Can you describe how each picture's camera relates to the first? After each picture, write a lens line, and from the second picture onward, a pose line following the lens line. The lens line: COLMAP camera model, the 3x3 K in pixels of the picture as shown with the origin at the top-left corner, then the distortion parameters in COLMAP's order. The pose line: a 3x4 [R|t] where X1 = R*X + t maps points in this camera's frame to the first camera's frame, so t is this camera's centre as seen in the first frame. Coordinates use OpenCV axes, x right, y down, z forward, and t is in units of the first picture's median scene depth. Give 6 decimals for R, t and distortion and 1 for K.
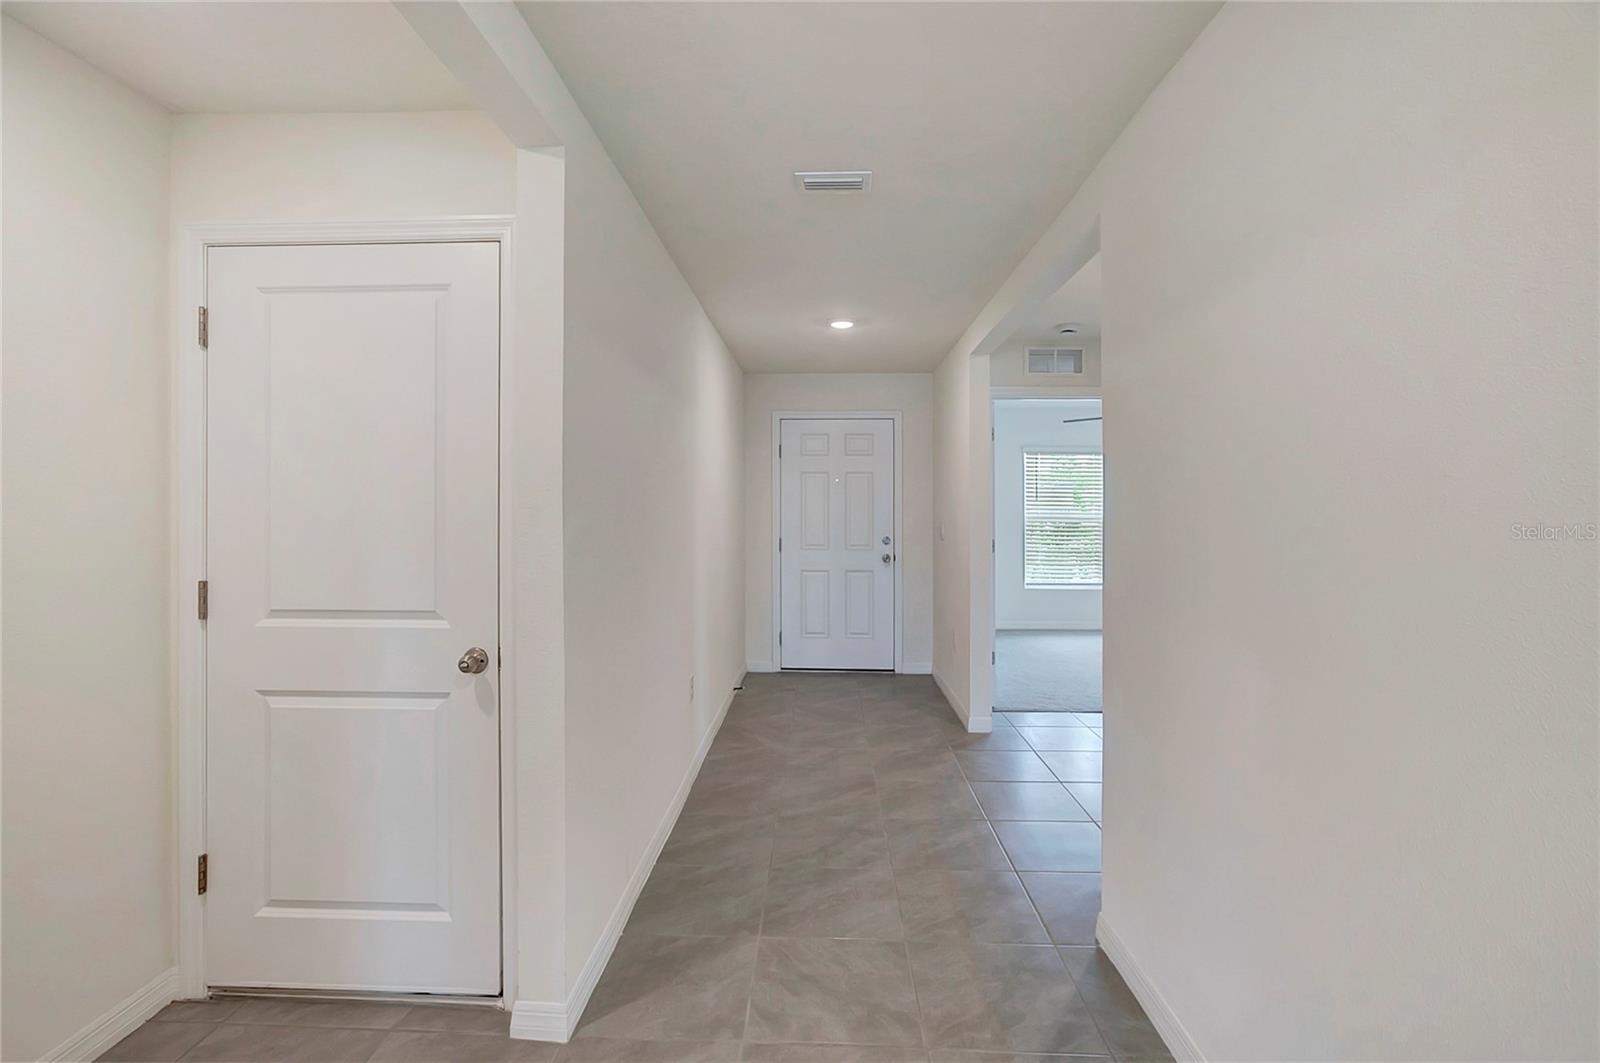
lens RADIAL K [[732.5, 0, 800.0], [0, 732.5, 531.5], [0, 0, 1]] dist [-0.036081, 0.016088]
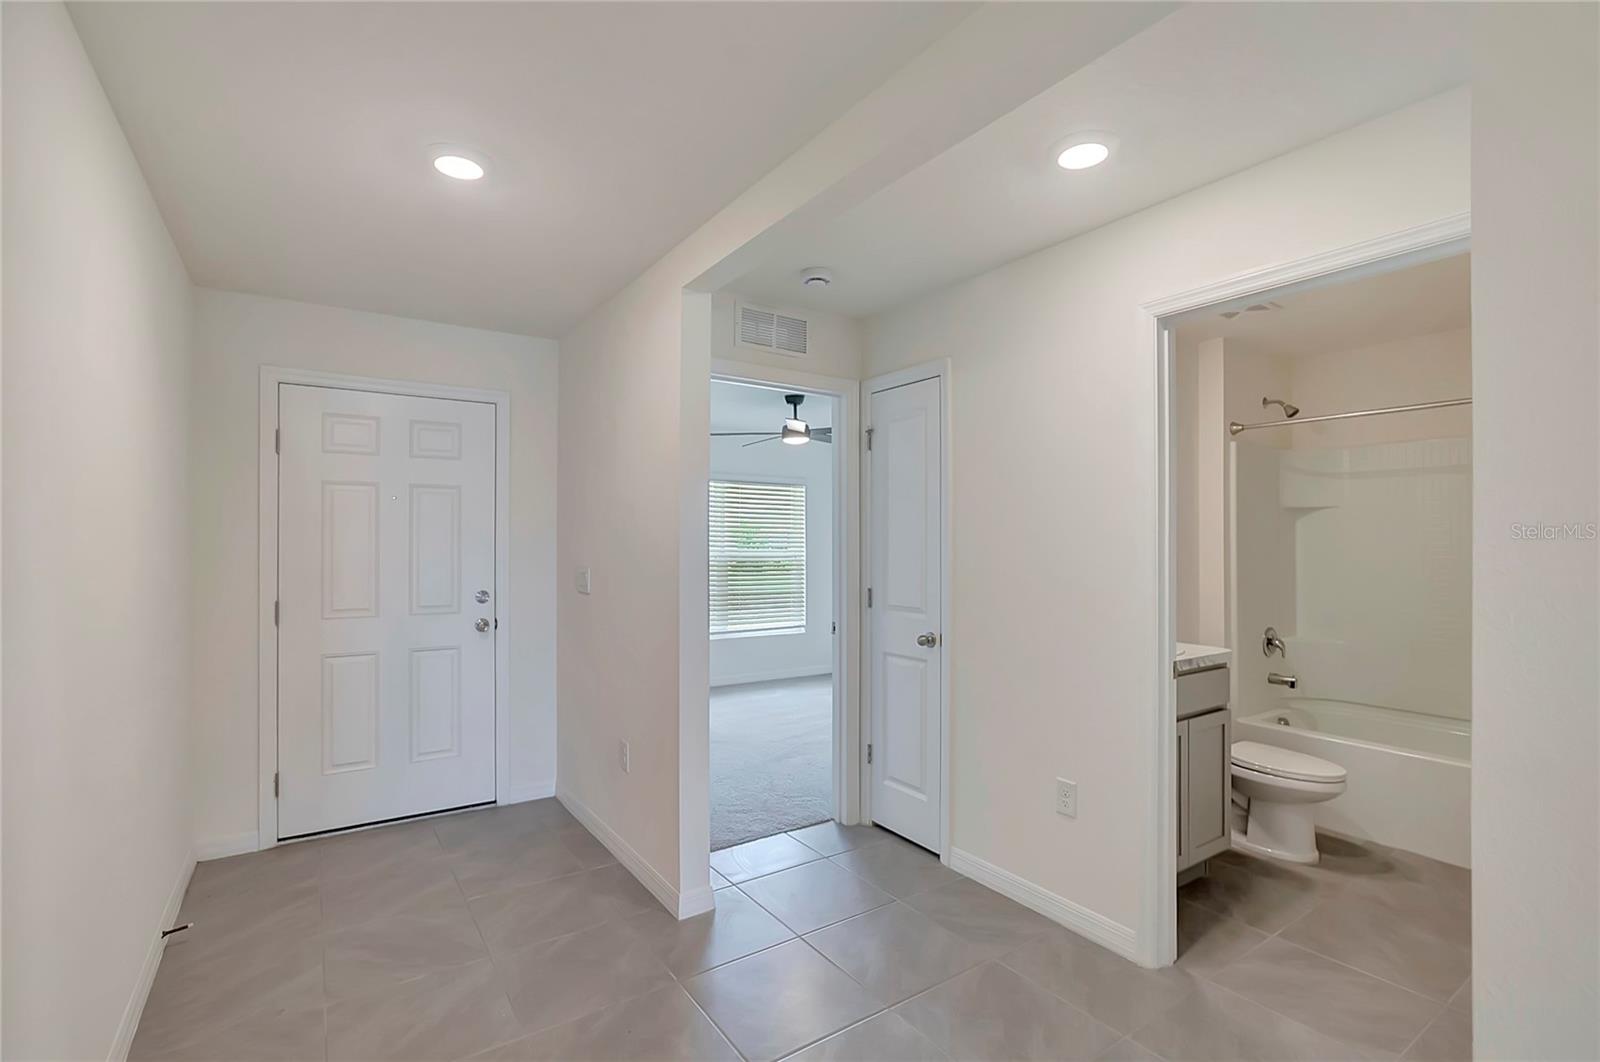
lens RADIAL K [[732.5, 0, 800.0], [0, 732.5, 531.0], [0, 0, 1]] dist [-0.036081, 0.016088]
pose [[0.806823, 0.001205, 0.590792, -0.030832], [0.025147, 0.999022, -0.036381, -0.014693], [-0.590258, 0.044210, 0.806003, 0.346053]]
